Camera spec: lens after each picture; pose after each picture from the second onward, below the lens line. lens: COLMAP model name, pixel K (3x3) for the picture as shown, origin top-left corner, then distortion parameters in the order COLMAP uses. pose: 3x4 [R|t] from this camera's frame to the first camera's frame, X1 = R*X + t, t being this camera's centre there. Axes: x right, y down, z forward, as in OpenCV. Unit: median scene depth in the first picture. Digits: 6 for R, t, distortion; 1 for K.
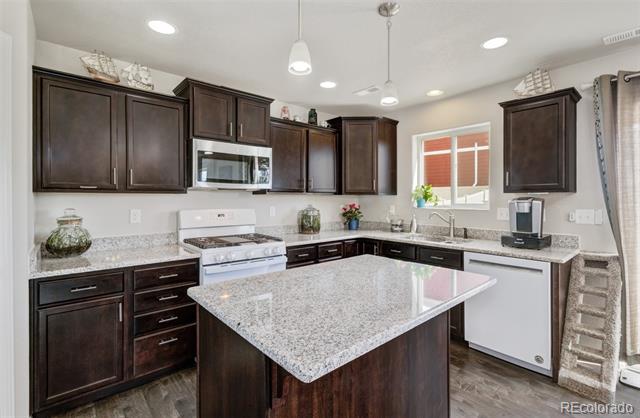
lens RADIAL K [[302.8, 0, 331.0], [0, 302.8, 199.7], [0, 0, 1]] dist [0.000085, 0.000591]
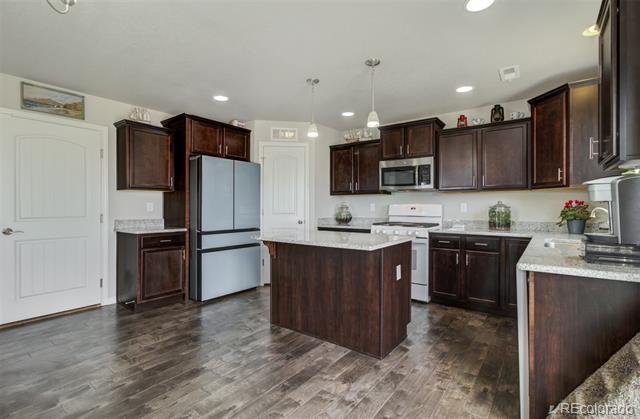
lens RADIAL K [[295.8, 0, 326.8], [0, 295.8, 207.9], [0, 0, 1]] dist [-0.001342, 0.000091]
pose [[0.193641, 0.005959, -0.981054, 1.094173], [-0.004033, 0.999978, 0.005278, 0.049873], [0.981064, 0.002935, 0.193661, 0.366373]]
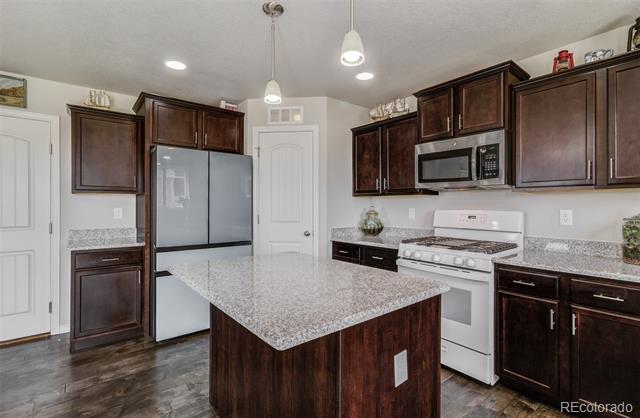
lens RADIAL K [[301.7, 0, 324.8], [0, 301.7, 206.4], [0, 0, 1]] dist [0.002814, 0.000322]
pose [[-0.048902, 0.004146, -0.998795, 0.653049], [-0.002946, 0.999986, 0.004295, 0.019474], [0.998799, 0.003153, -0.048889, 0.691423]]
